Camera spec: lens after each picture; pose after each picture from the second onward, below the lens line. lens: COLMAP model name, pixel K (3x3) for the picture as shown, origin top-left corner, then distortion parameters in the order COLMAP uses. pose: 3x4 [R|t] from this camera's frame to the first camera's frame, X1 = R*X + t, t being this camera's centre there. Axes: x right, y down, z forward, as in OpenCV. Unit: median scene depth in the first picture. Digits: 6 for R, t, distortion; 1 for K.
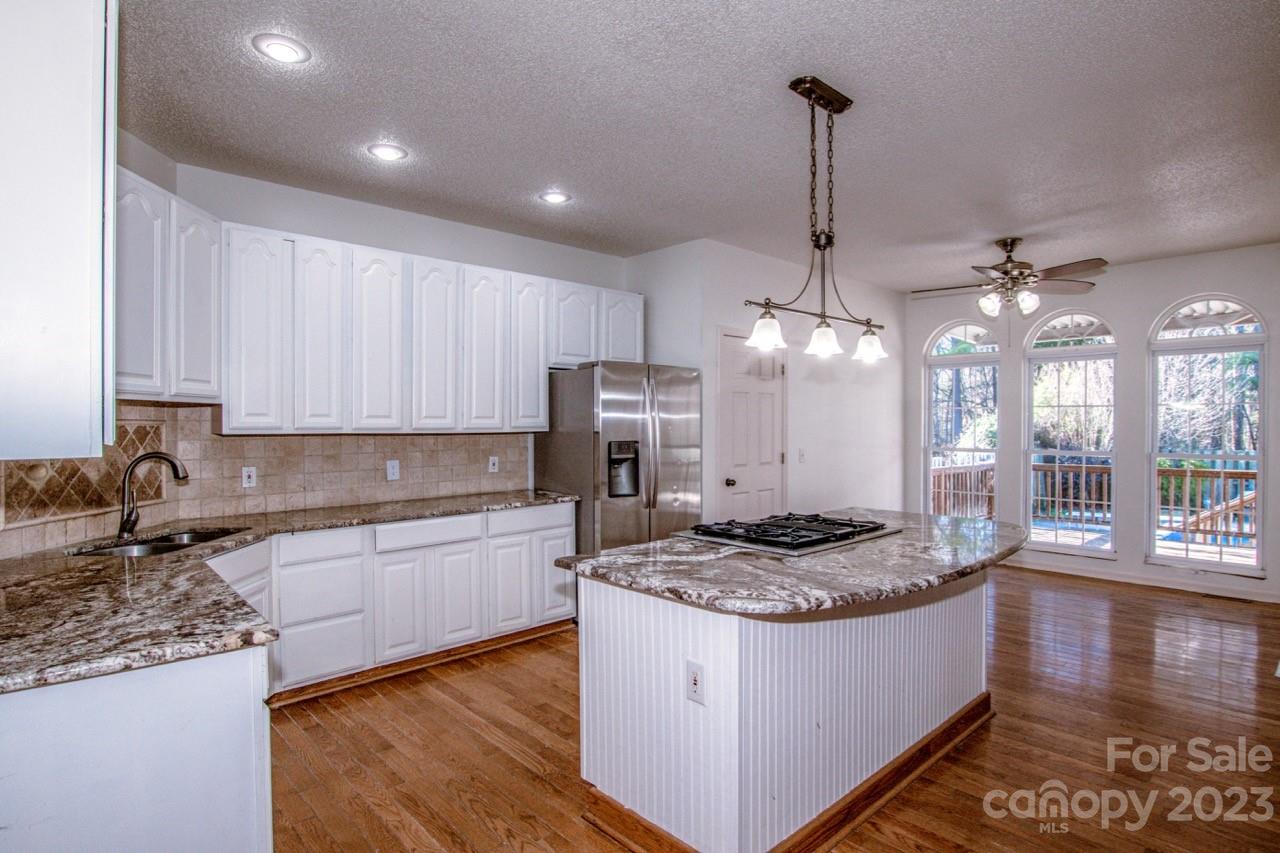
lens RADIAL K [[664.8, 0, 645.8], [0, 664.8, 428.7], [0, 0, 1]] dist [-0.028766, 0.001815]
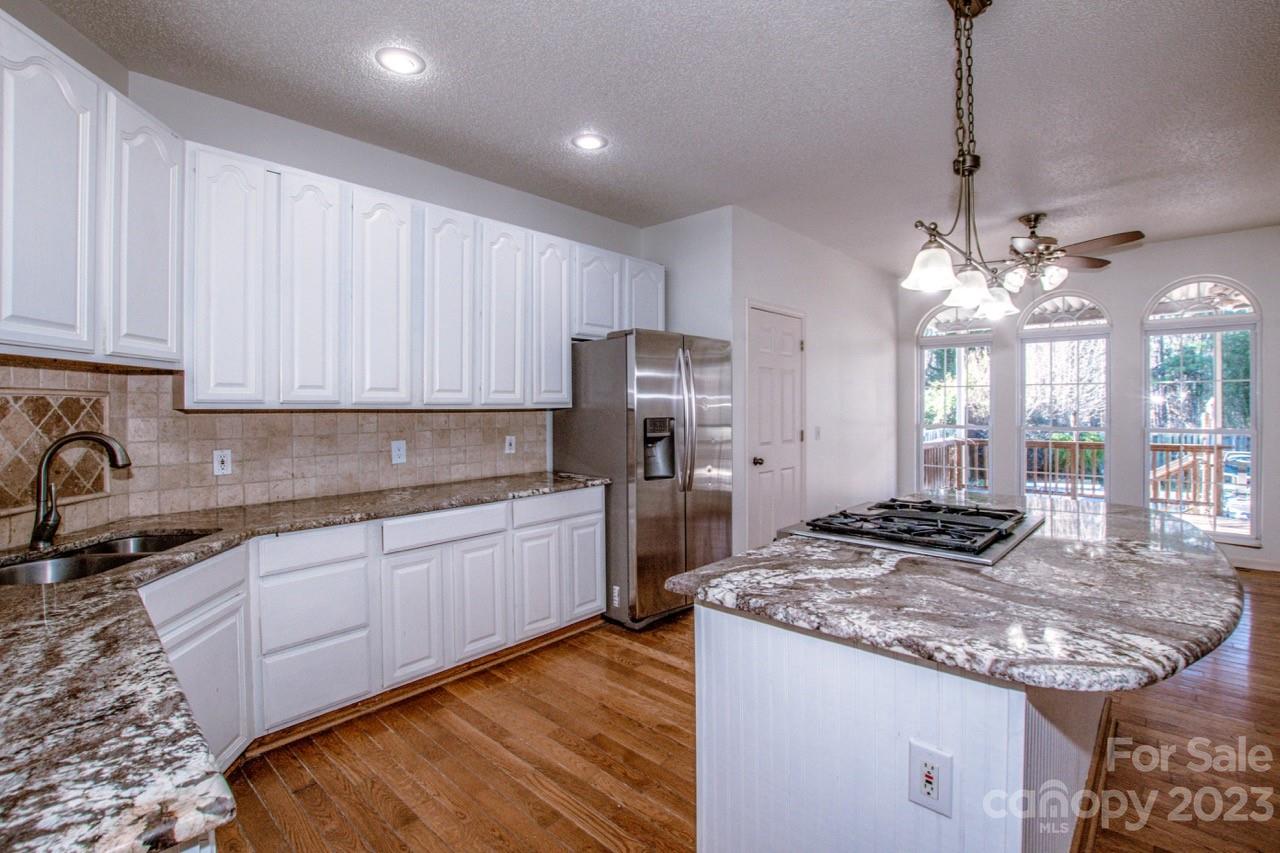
lens RADIAL K [[582.7, 0, 654.8], [0, 582.7, 409.3], [0, 0, 1]] dist [-0.036462, 0.003736]
pose [[0.996582, -0.003306, 0.082542, -0.121335], [0.003669, 0.999984, -0.004243, 0.011912], [-0.082527, 0.004531, 0.996579, 0.238800]]
